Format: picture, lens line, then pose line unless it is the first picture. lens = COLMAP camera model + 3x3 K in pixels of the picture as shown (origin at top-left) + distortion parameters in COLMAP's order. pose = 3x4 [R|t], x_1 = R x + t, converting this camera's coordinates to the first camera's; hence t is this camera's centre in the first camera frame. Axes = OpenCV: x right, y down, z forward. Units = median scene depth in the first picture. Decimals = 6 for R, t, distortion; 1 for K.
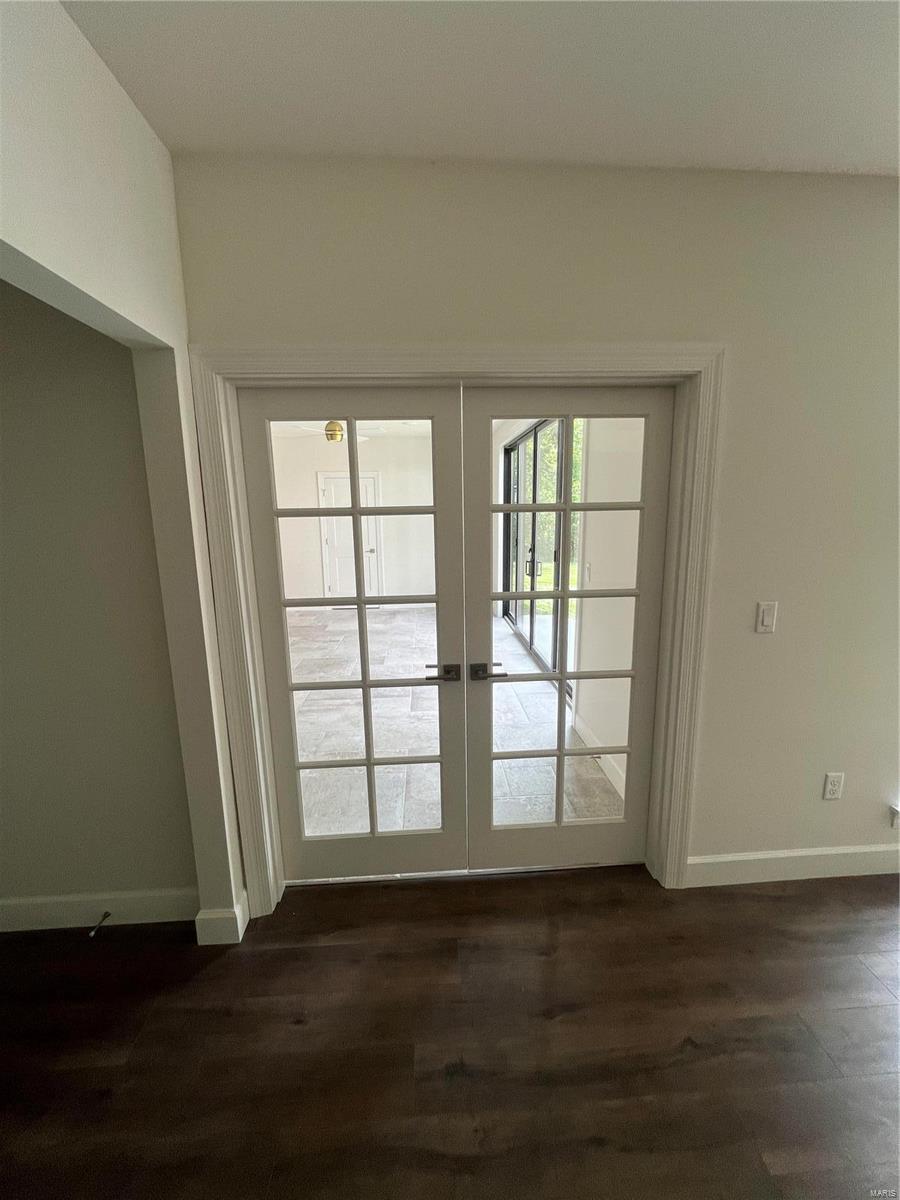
lens RADIAL K [[486.6, 0, 450.5], [0, 486.6, 598.0], [0, 0, 1]] dist [-0.004282, 0.000203]
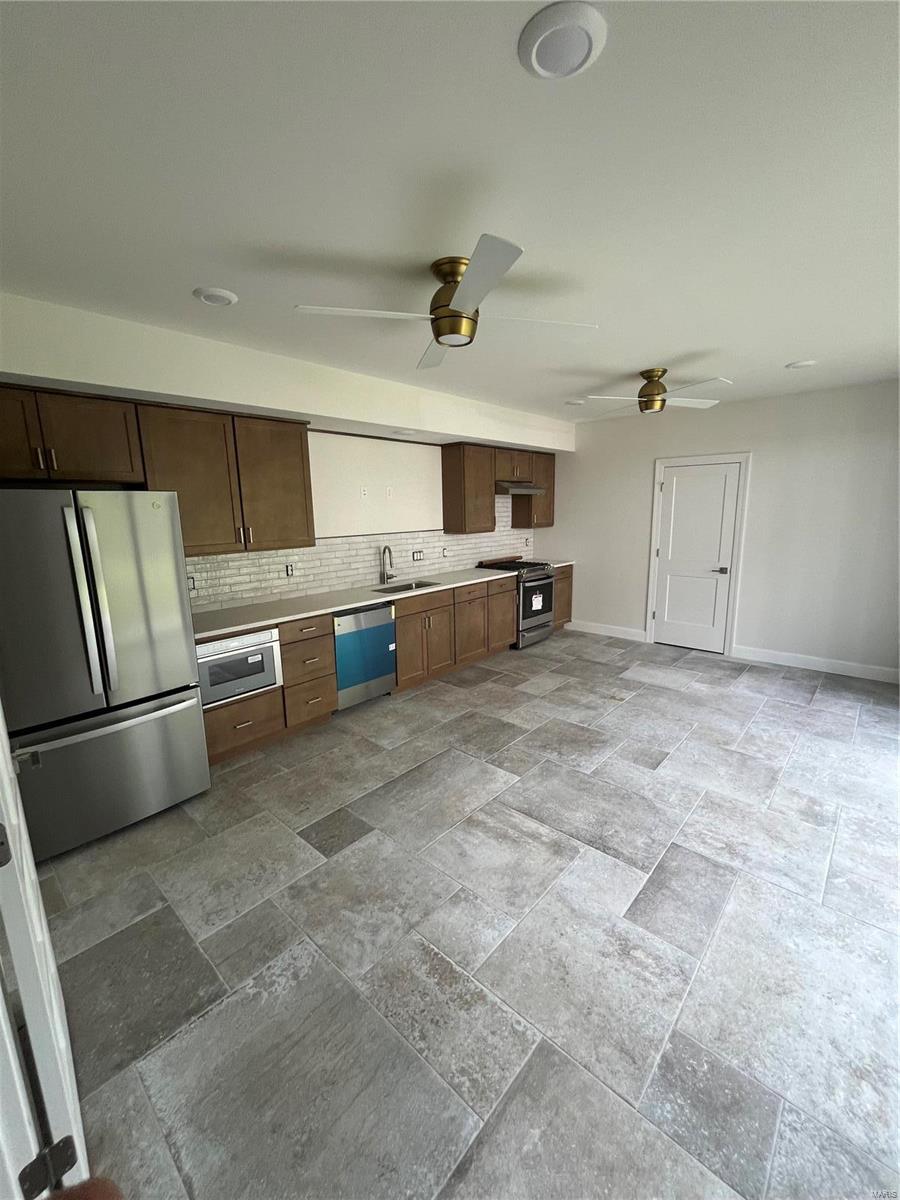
lens RADIAL K [[486.6, 0, 456.6], [0, 486.6, 595.6], [0, 0, 1]] dist [-0.004282, 0.000203]
pose [[0.707459, 0.127986, -0.695069, 0.100205], [-0.123204, 0.990741, 0.057030, -0.103821], [0.695933, 0.045289, 0.716678, 0.474705]]
